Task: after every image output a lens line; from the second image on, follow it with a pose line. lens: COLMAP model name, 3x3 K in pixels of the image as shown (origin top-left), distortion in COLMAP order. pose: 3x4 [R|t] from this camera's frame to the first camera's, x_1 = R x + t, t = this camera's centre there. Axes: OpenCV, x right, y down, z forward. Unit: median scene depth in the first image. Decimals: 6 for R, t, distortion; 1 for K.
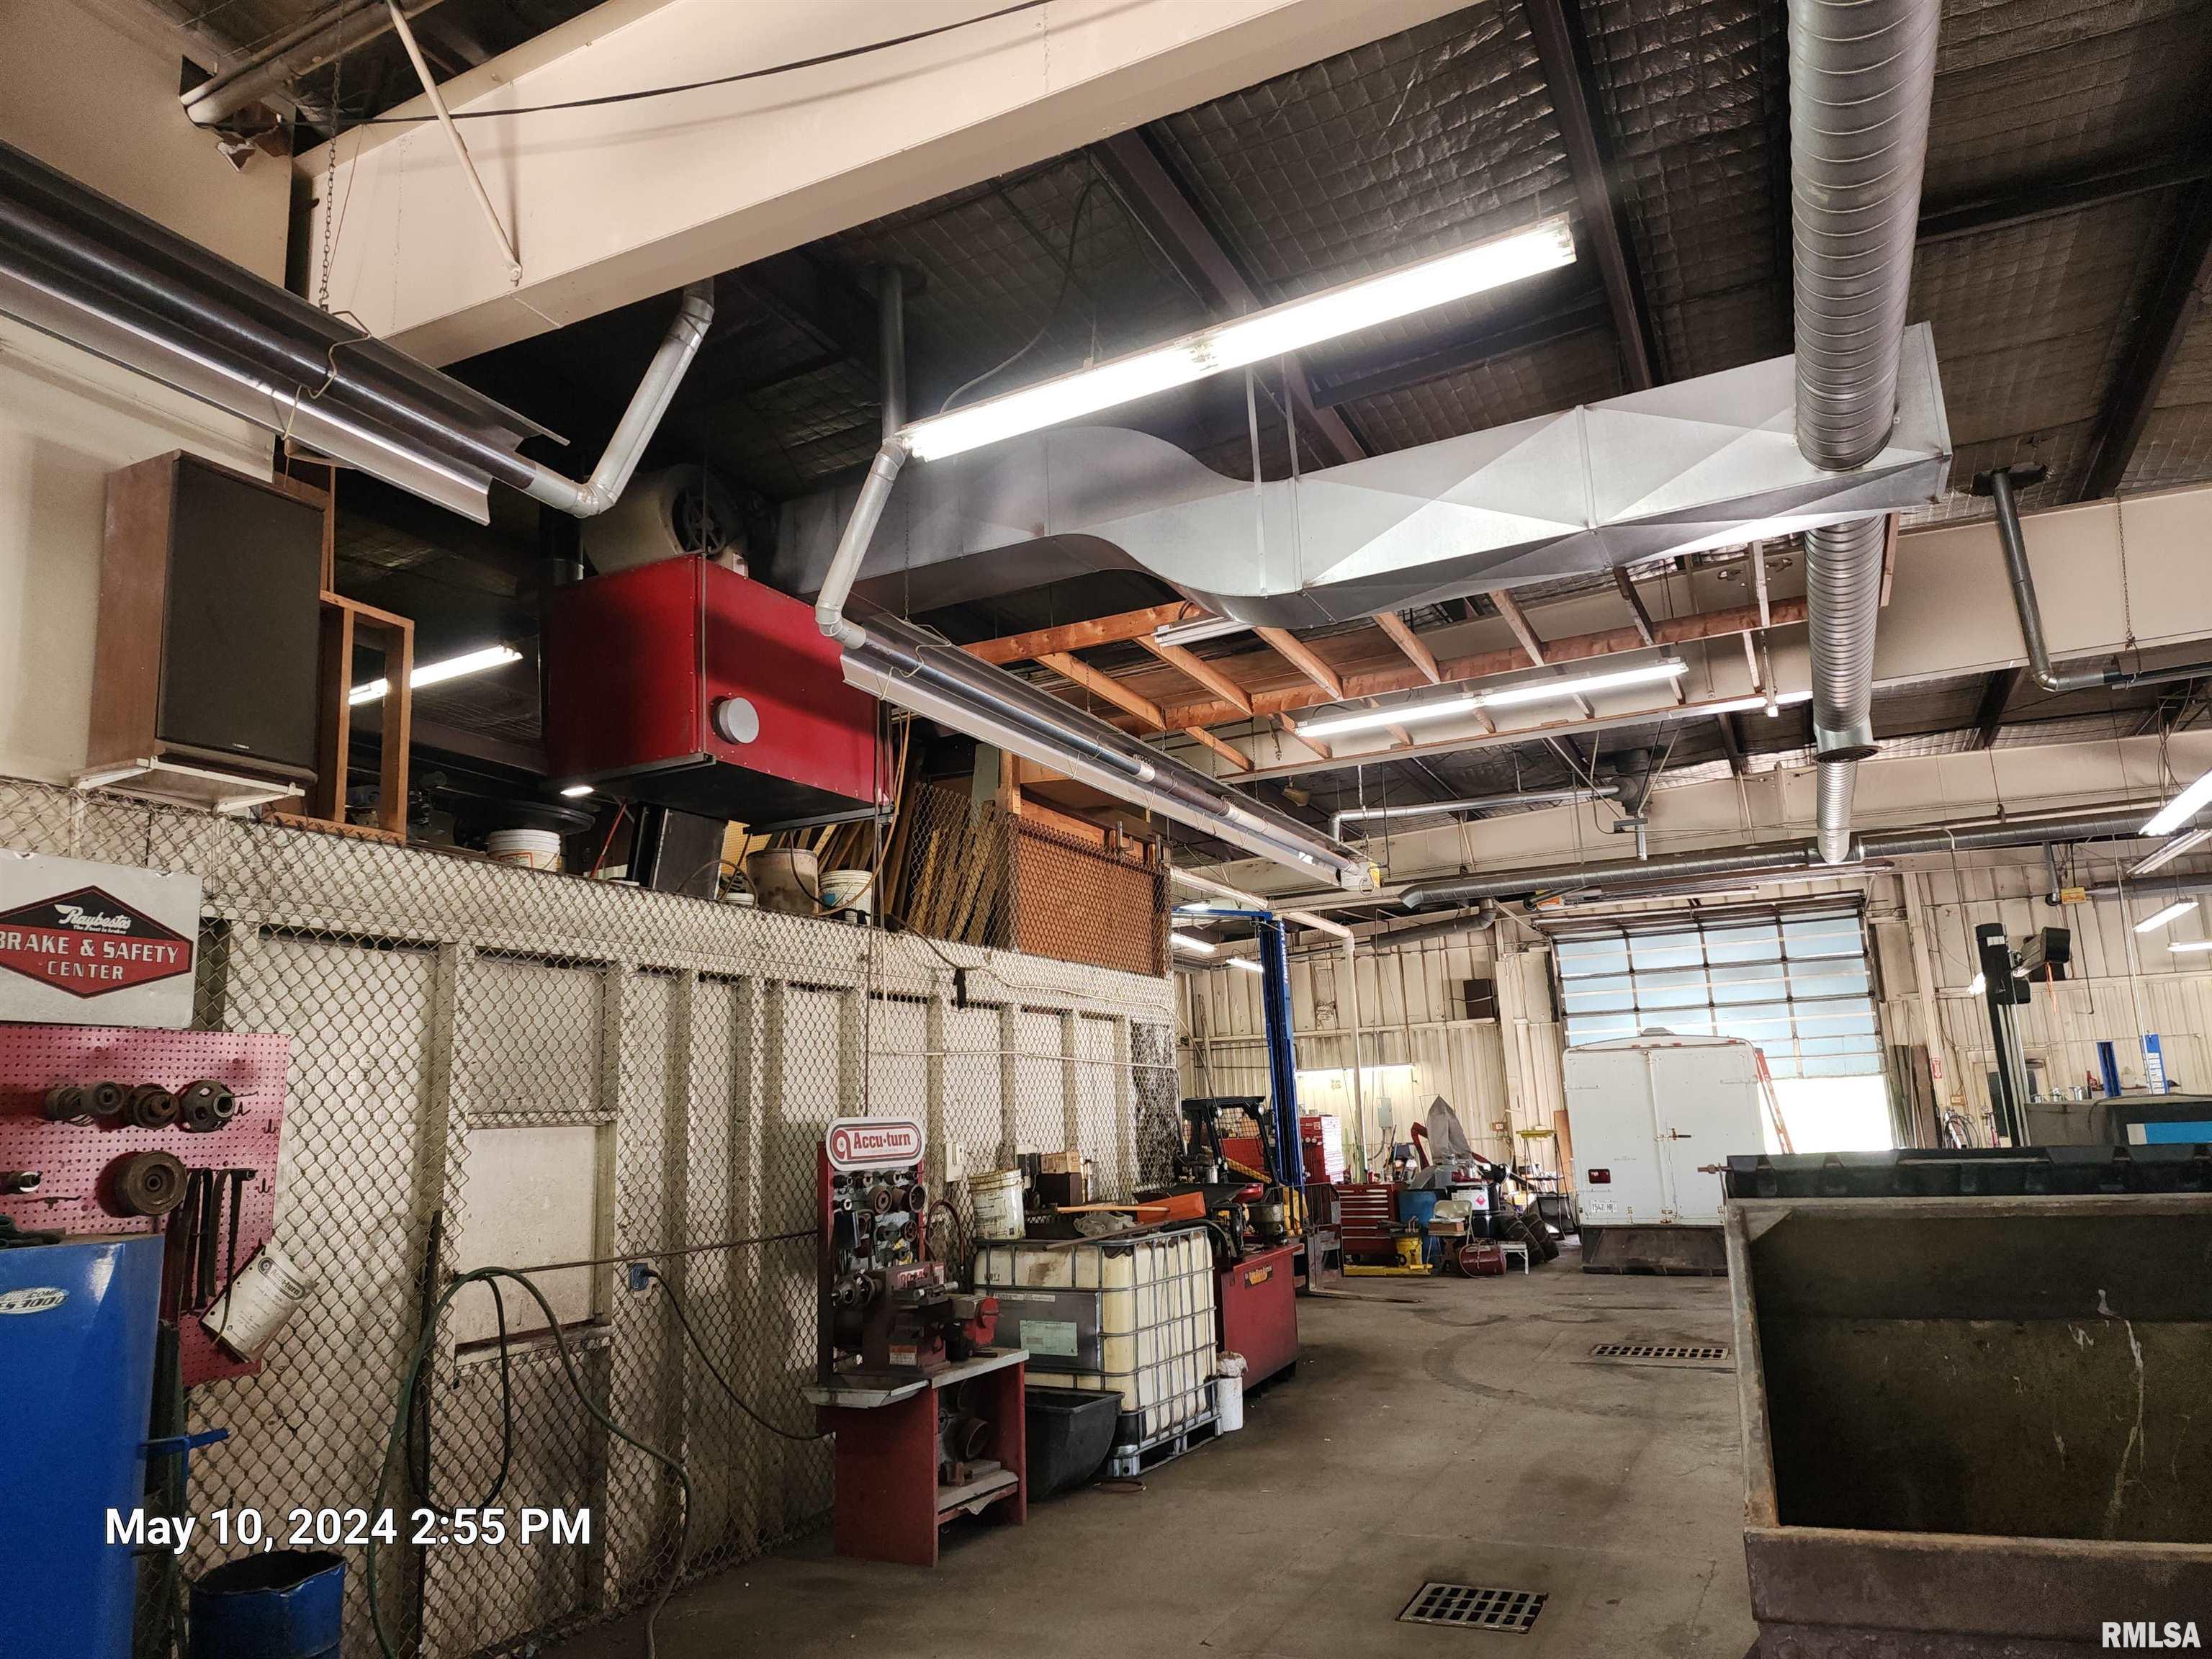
lens RADIAL K [[1478.2, 0, 1104.8], [0, 1478.2, 815.5], [0, 0, 1]] dist [0.048424, -0.044554]
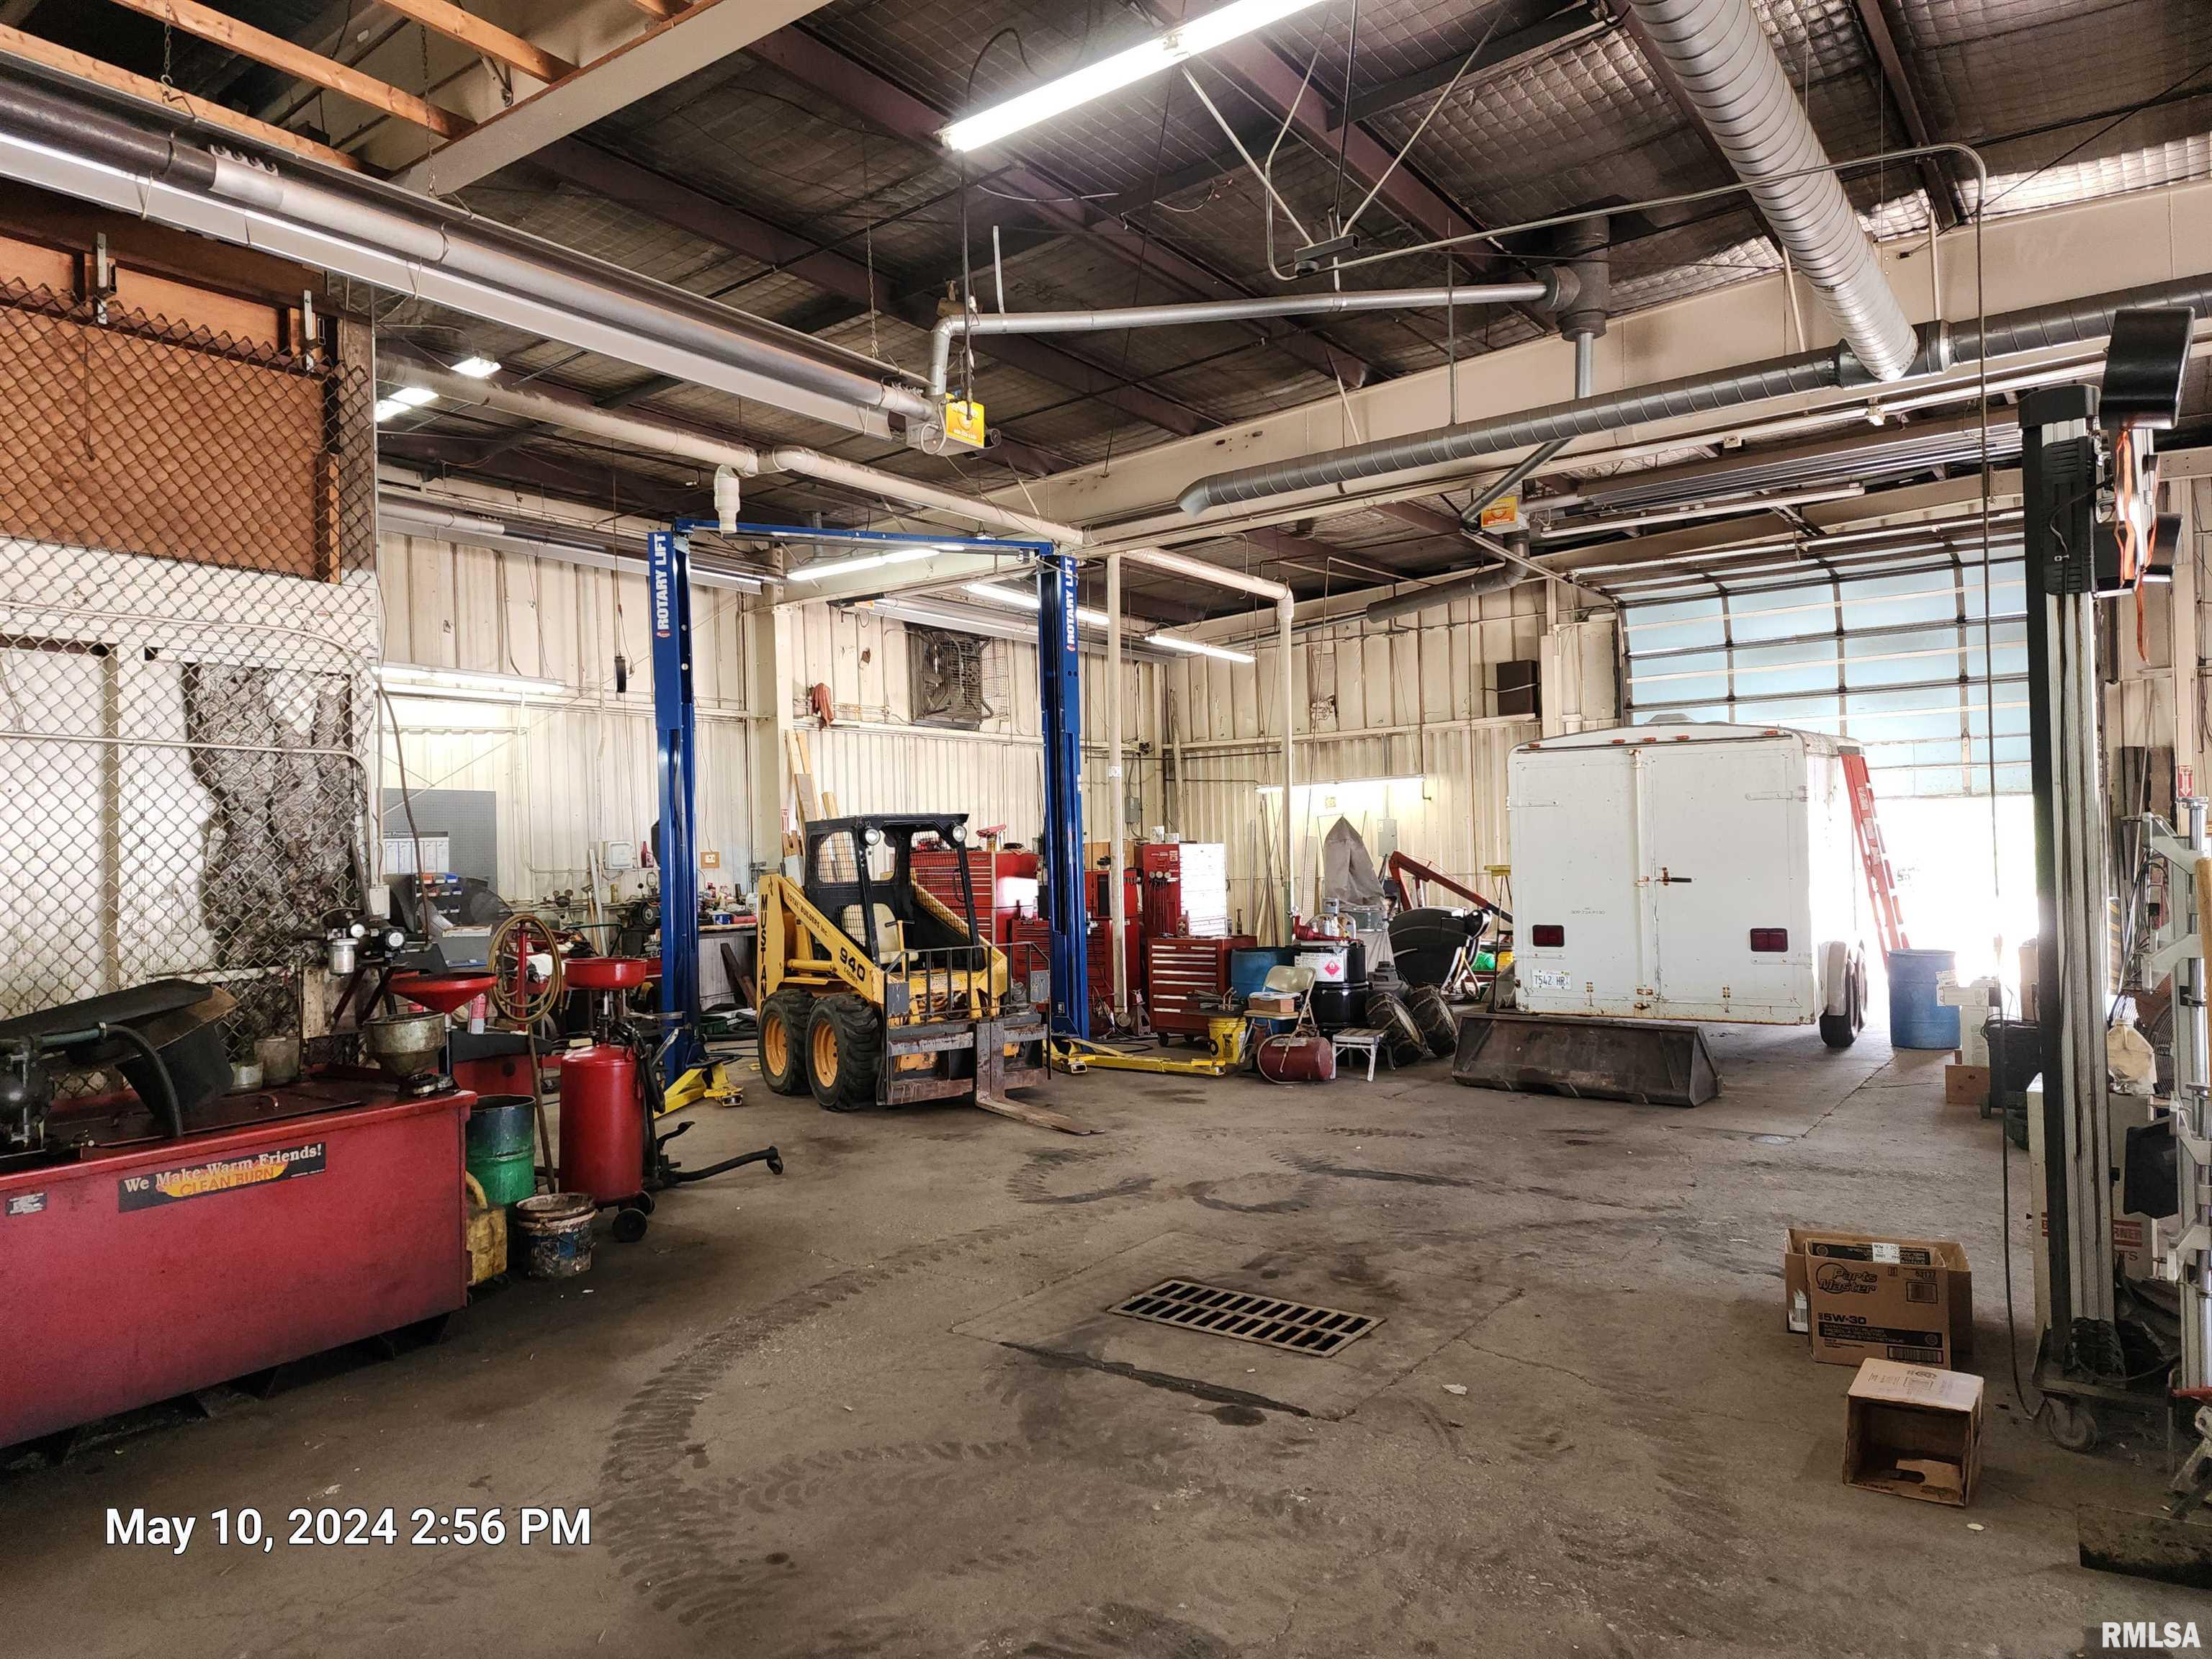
lens RADIAL K [[1478.2, 0, 1089.5], [0, 1478.2, 848.2], [0, 0, 1]] dist [0.048424, -0.044554]
pose [[0.982504, 0.015564, -0.185592, 0.290099], [0.023222, 0.978487, 0.204995, 0.072945], [0.184790, -0.205719, 0.961006, 0.381669]]
